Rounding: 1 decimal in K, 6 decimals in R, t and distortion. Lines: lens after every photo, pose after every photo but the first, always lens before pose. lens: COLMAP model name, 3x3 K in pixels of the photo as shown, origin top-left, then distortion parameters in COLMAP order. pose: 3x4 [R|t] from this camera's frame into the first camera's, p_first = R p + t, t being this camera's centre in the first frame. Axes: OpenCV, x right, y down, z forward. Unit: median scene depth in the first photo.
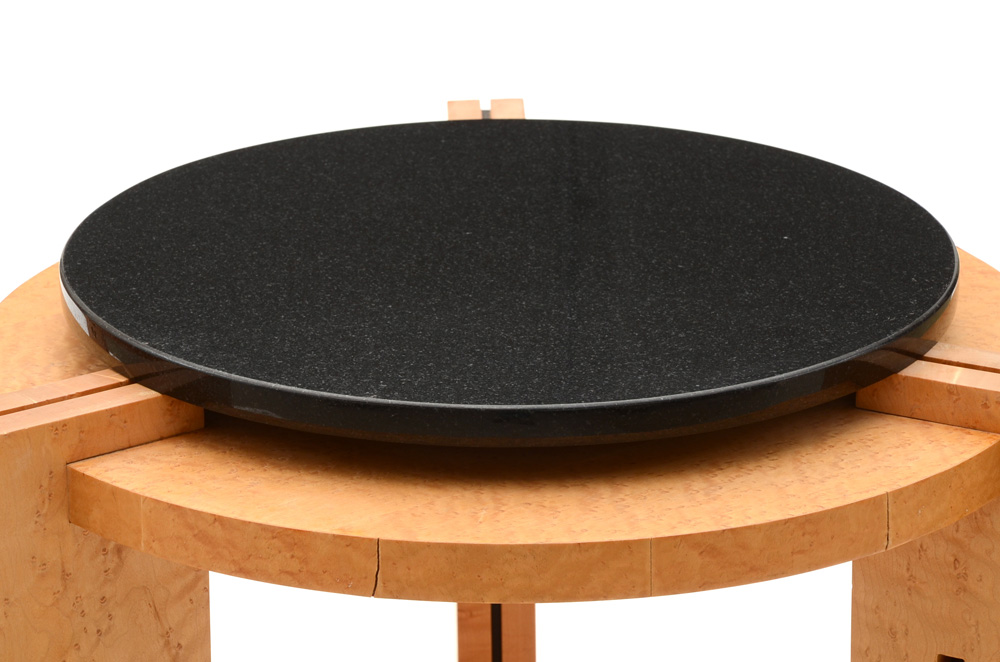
lens RADIAL K [[3410.4, 0, 500.5], [0, 3410.4, 349.4], [0, 0, 1]] dist [0.108278, 25.308970]
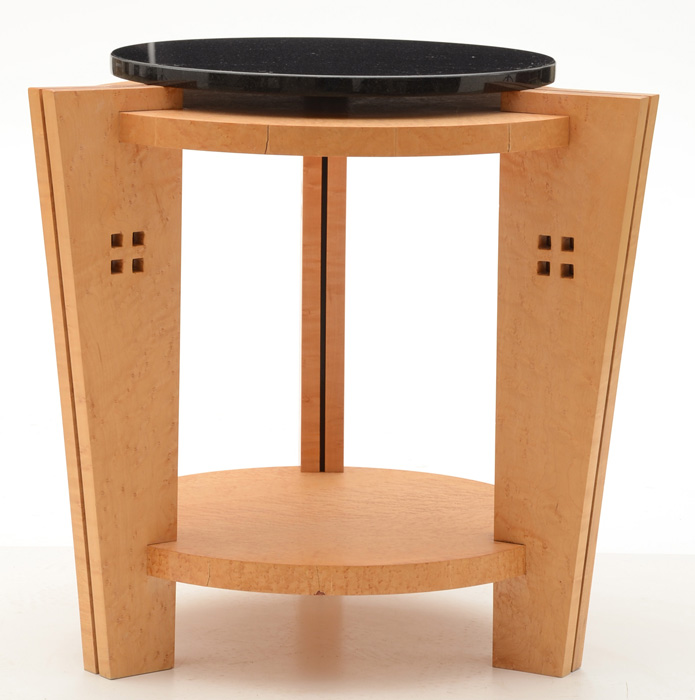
lens RADIAL K [[3243.4, 0, 345.7], [0, 3243.4, 188.1], [0, 0, 1]] dist [0.710453, 3.283467]
pose [[0.999791, 0.020378, -0.001734, 0.015694], [-0.020222, 0.972343, -0.232681, 0.524757], [-0.003055, 0.232668, 0.972551, -0.895614]]
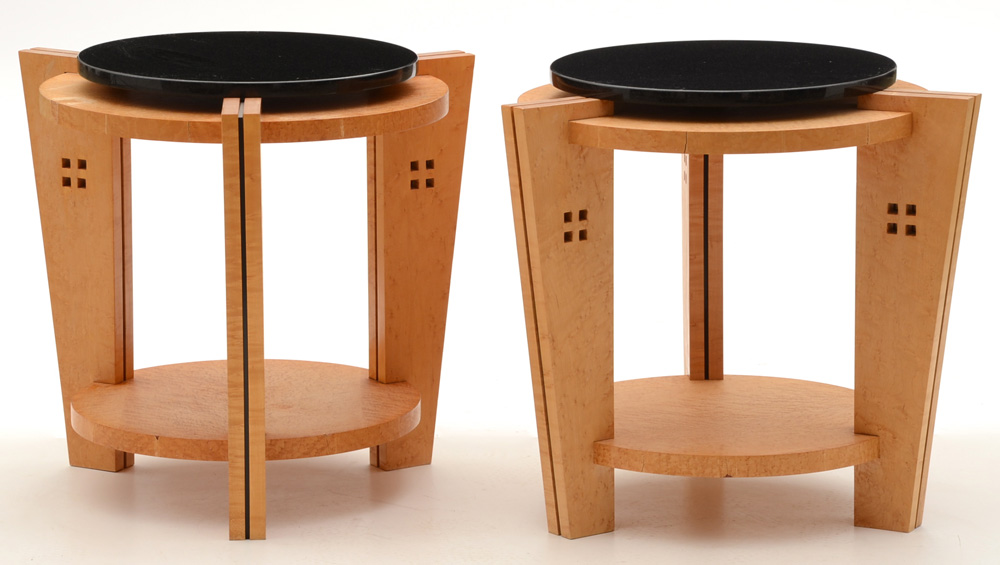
lens RADIAL K [[3579.6, 0, 500.0], [0, 3579.6, 282.5], [0, 0, 1]] dist [0.891988, 0.268769]
pose [[0.999987, -0.003302, -0.003826, -0.167075], [0.002680, 0.988297, -0.152518, 0.589877], [0.004285, 0.152506, 0.988293, -1.797980]]
